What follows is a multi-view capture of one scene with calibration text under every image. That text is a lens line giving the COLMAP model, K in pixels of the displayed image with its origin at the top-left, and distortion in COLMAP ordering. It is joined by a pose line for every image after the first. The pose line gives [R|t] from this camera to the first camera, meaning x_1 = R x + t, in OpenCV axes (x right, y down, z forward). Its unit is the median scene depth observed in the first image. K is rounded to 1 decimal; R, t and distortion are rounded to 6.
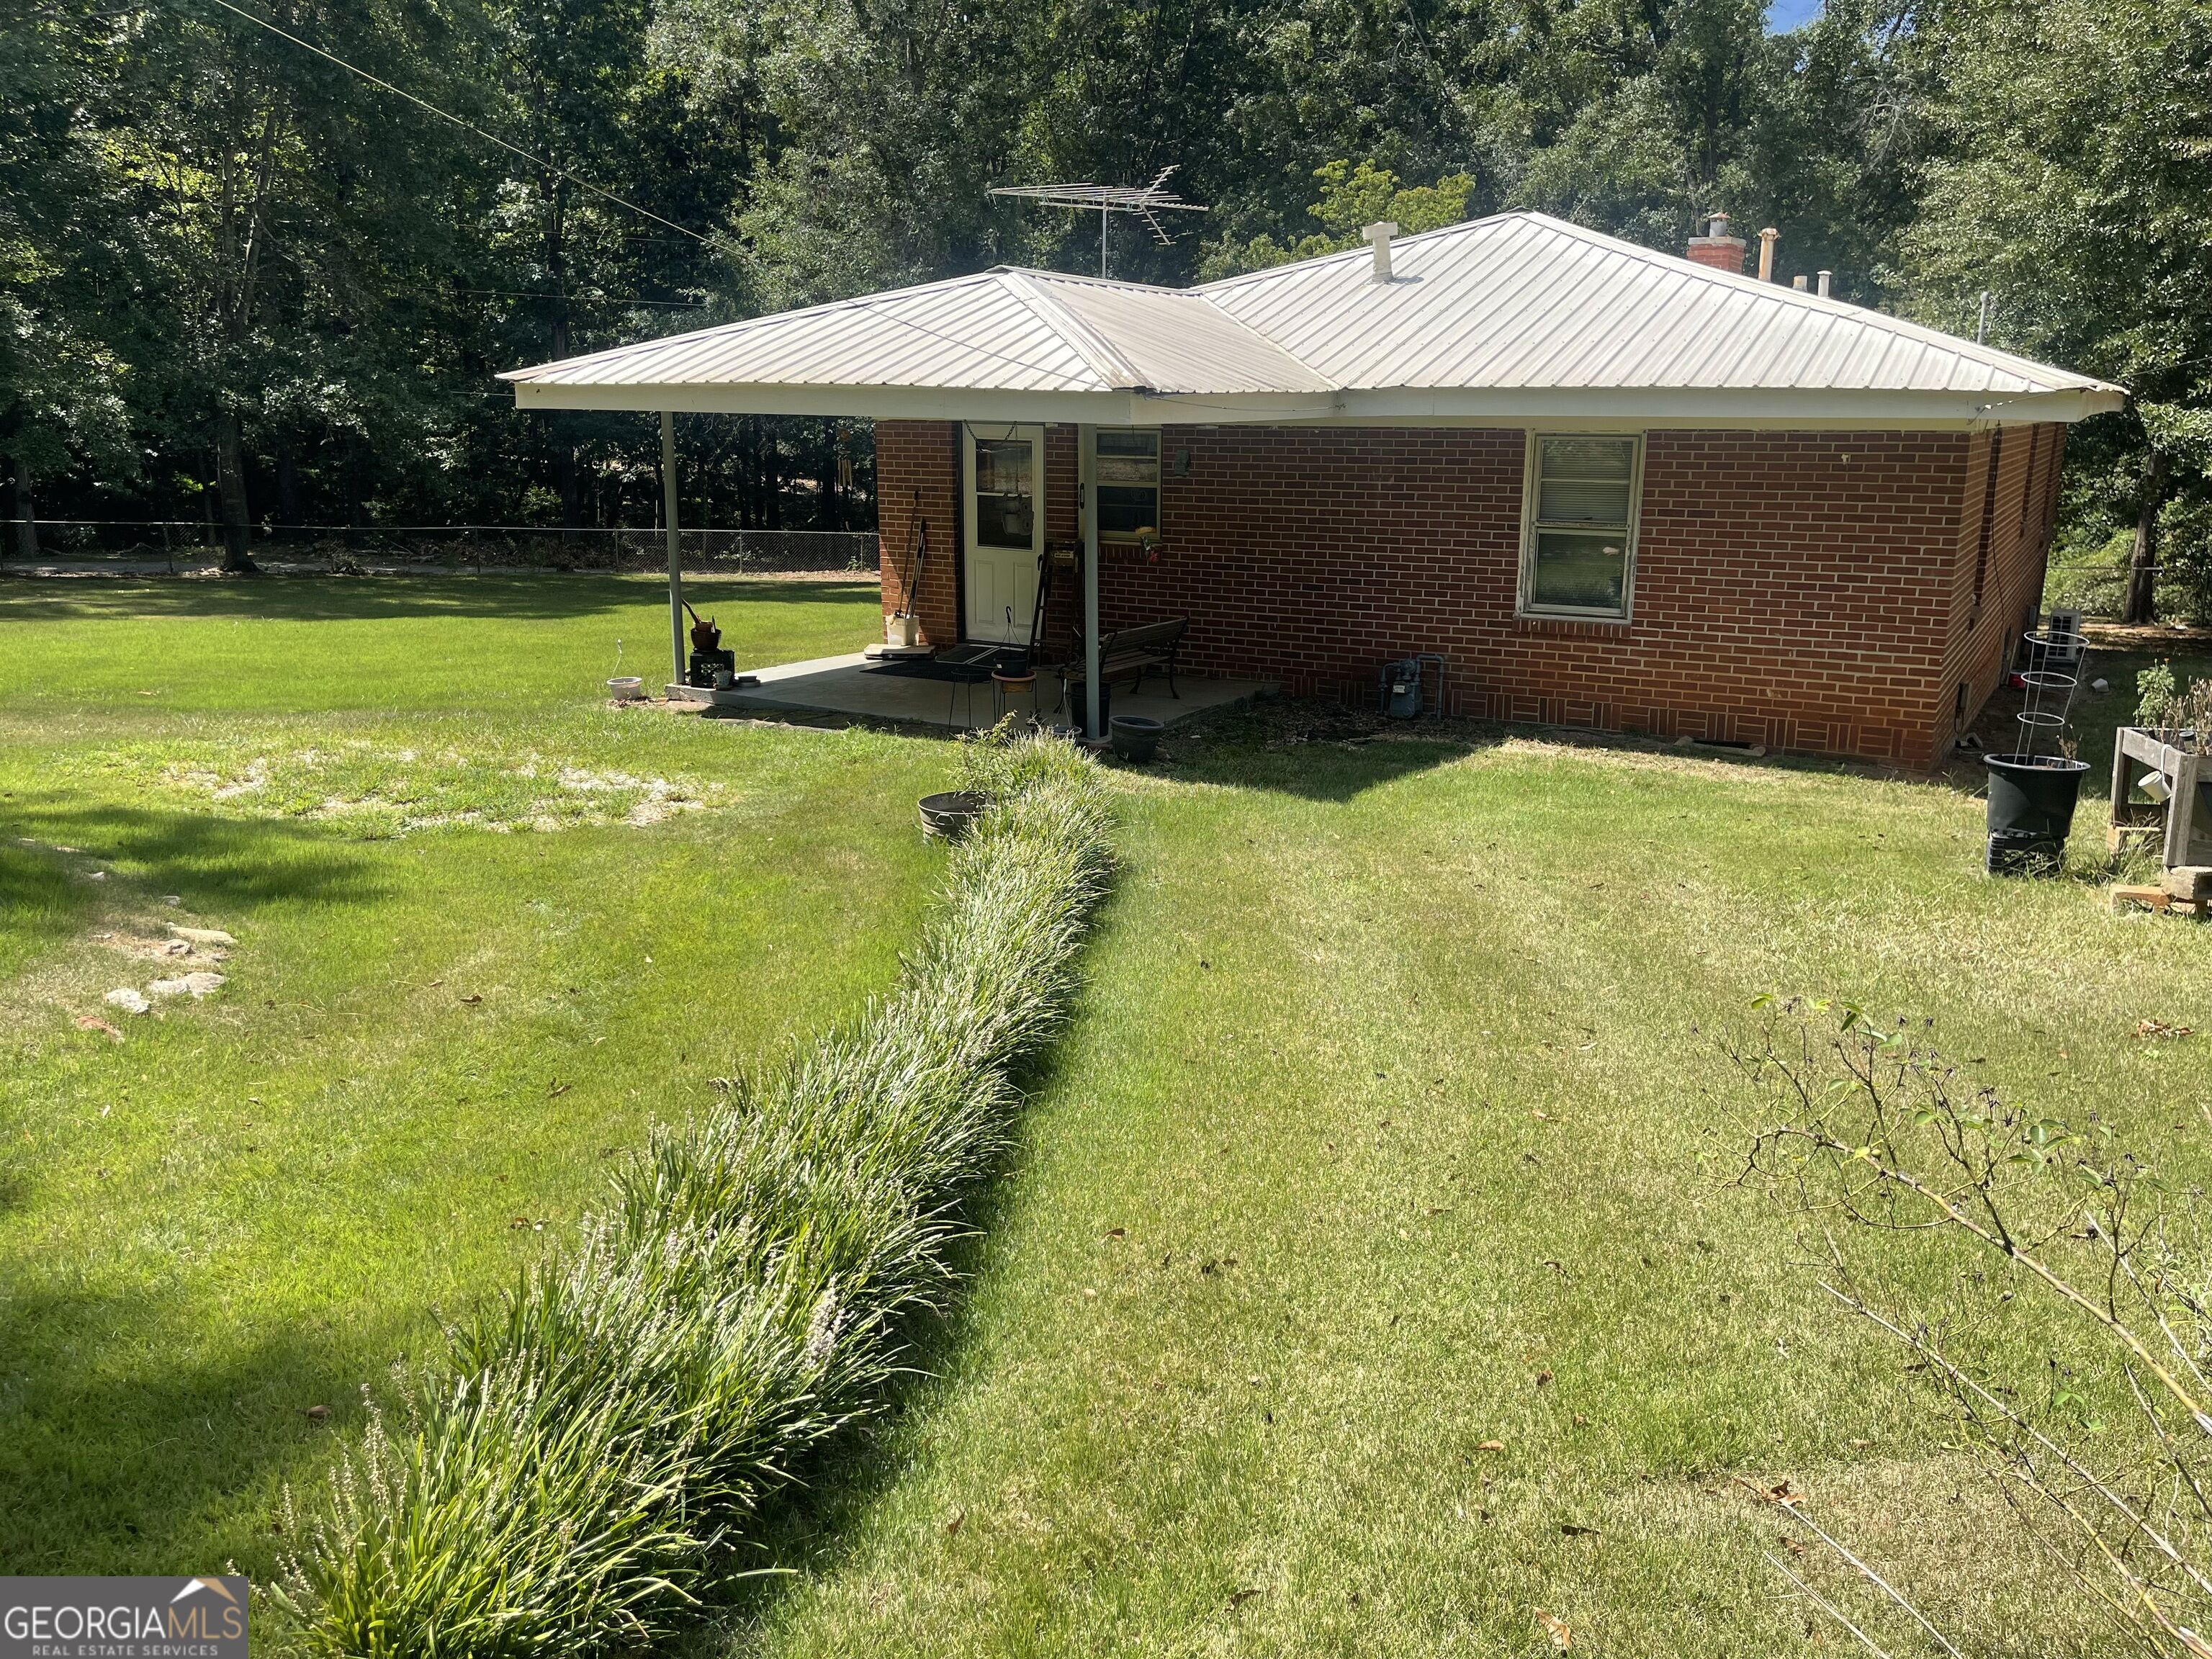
lens RADIAL K [[1674.9, 0, 1112.0], [0, 1674.9, 836.2], [0, 0, 1]] dist [0.076664, -0.104803]
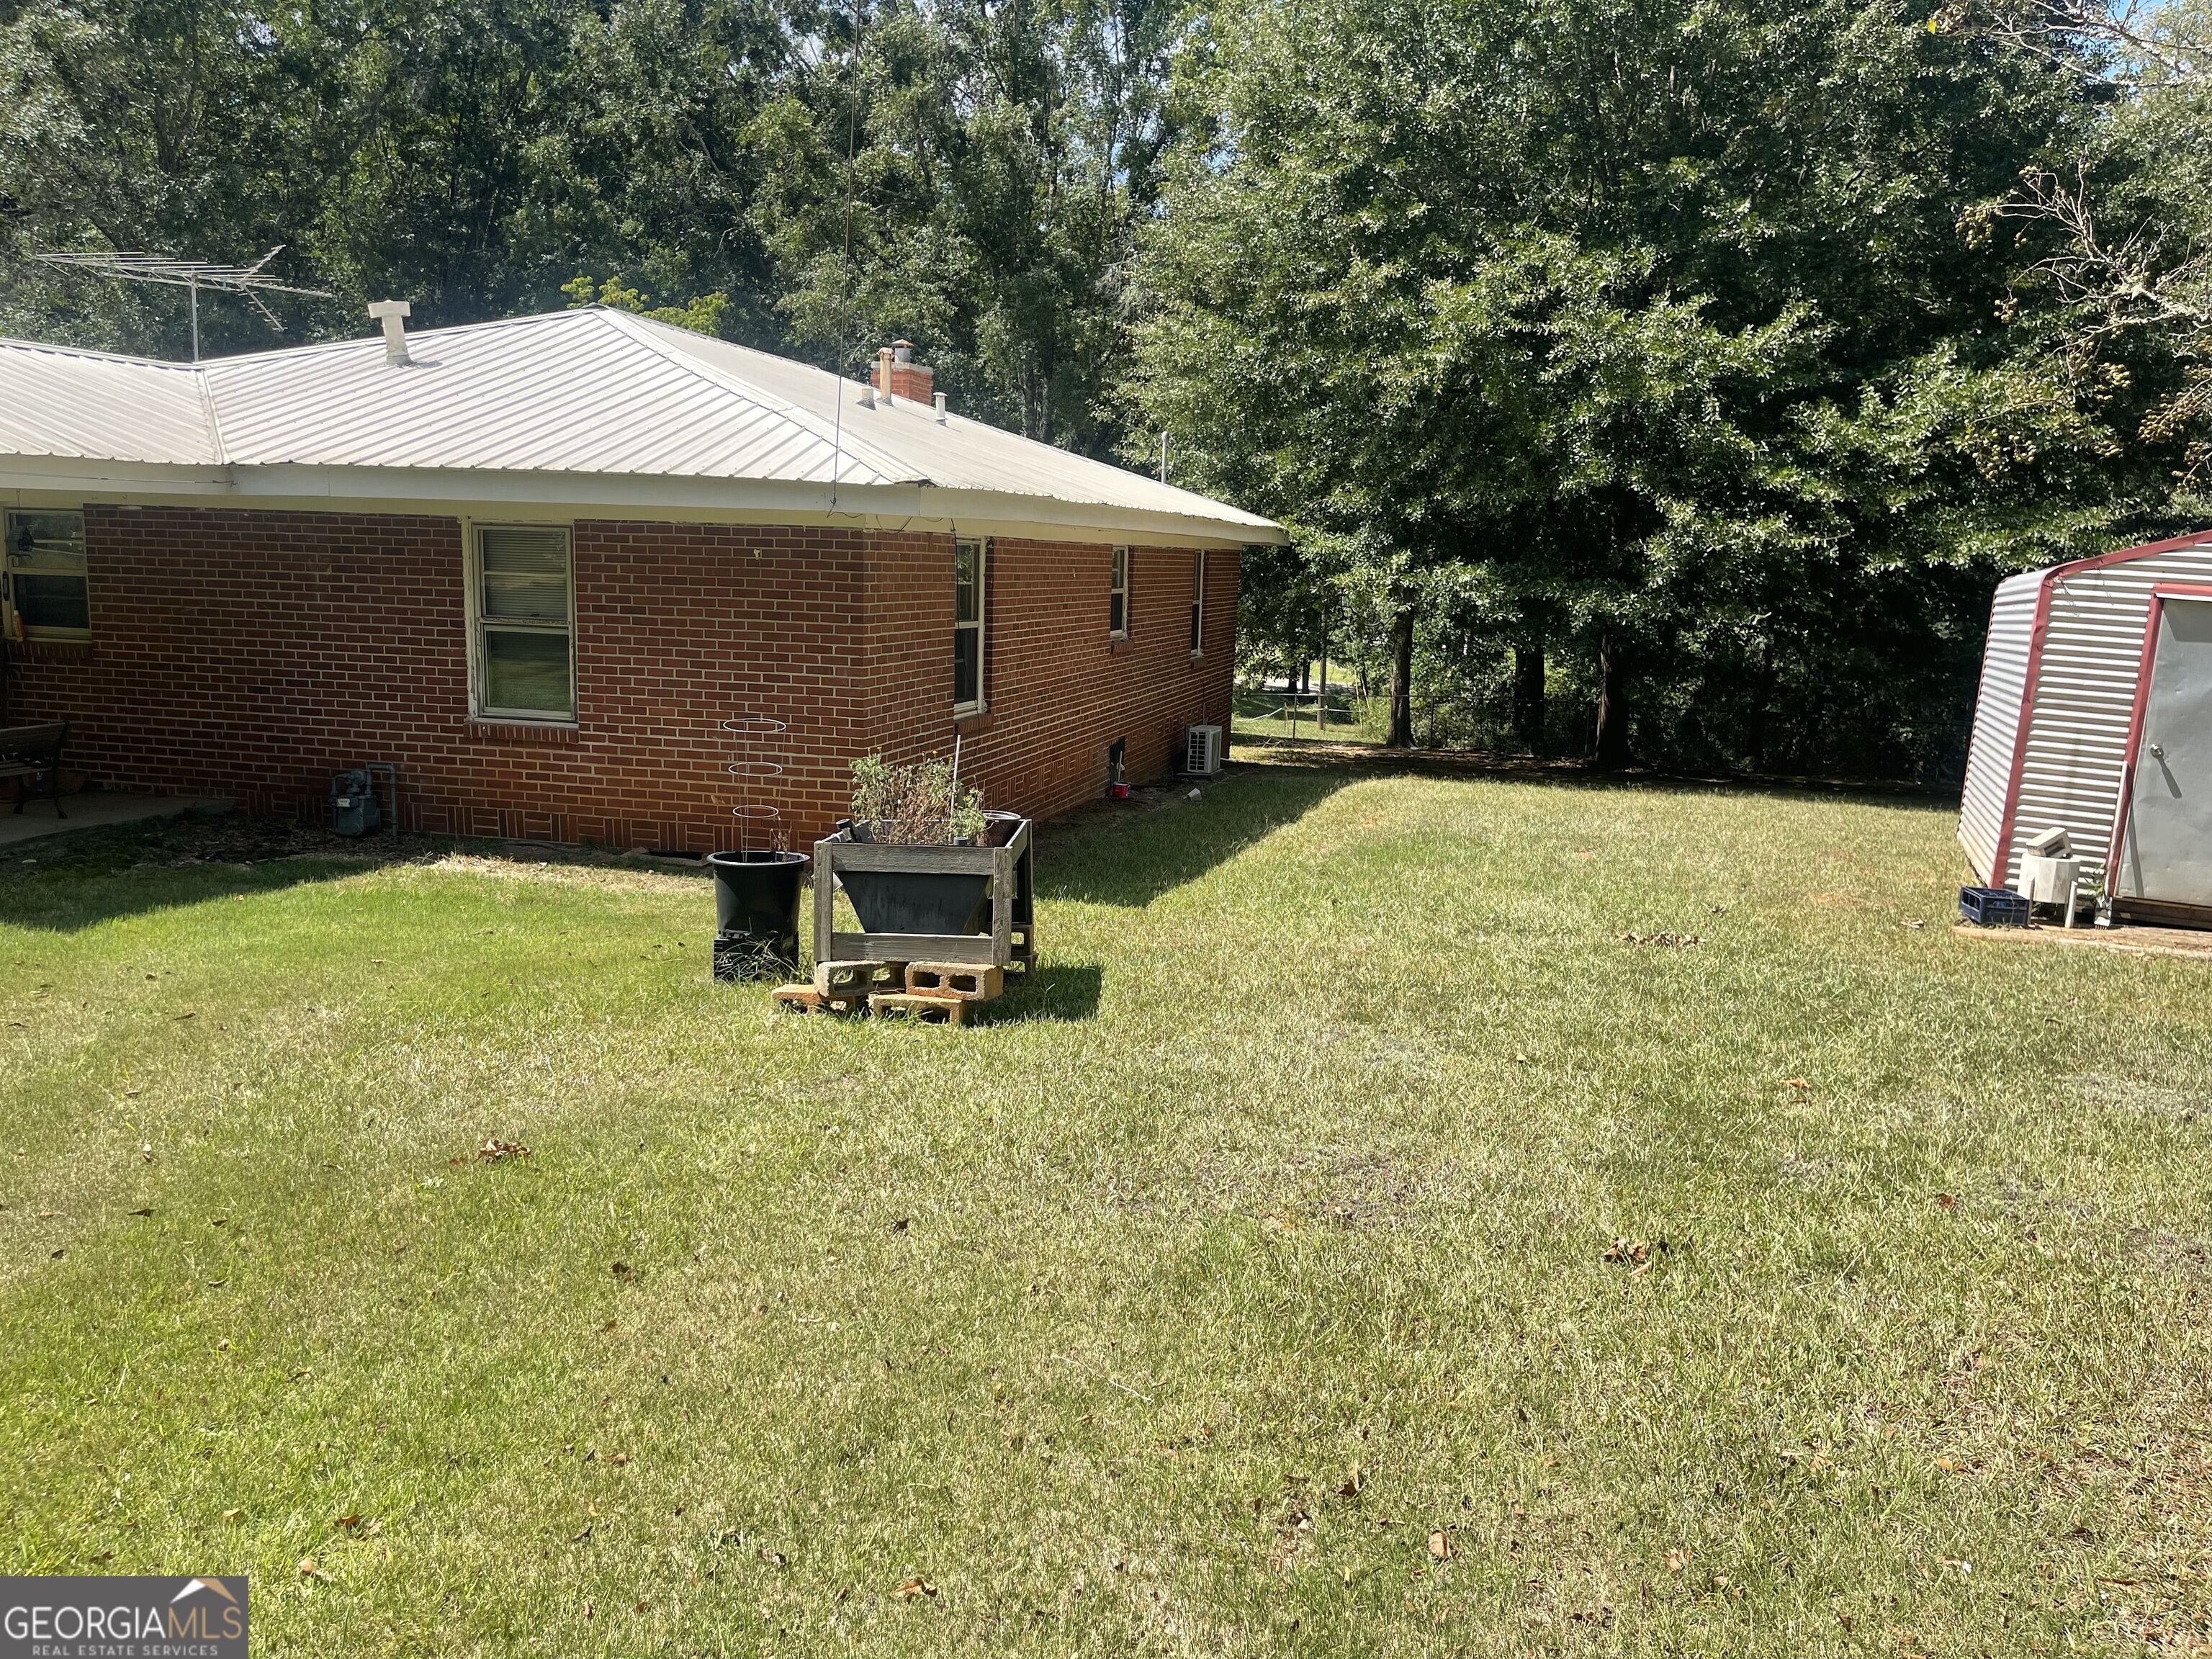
lens RADIAL K [[1674.9, 0, 1130.0], [0, 1674.9, 832.8], [0, 0, 1]] dist [0.076664, -0.104803]
pose [[0.961183, -0.021185, 0.275096, 0.333062], [0.044667, 0.995844, -0.079376, 0.017267], [-0.272271, 0.088582, 0.958134, 0.040291]]
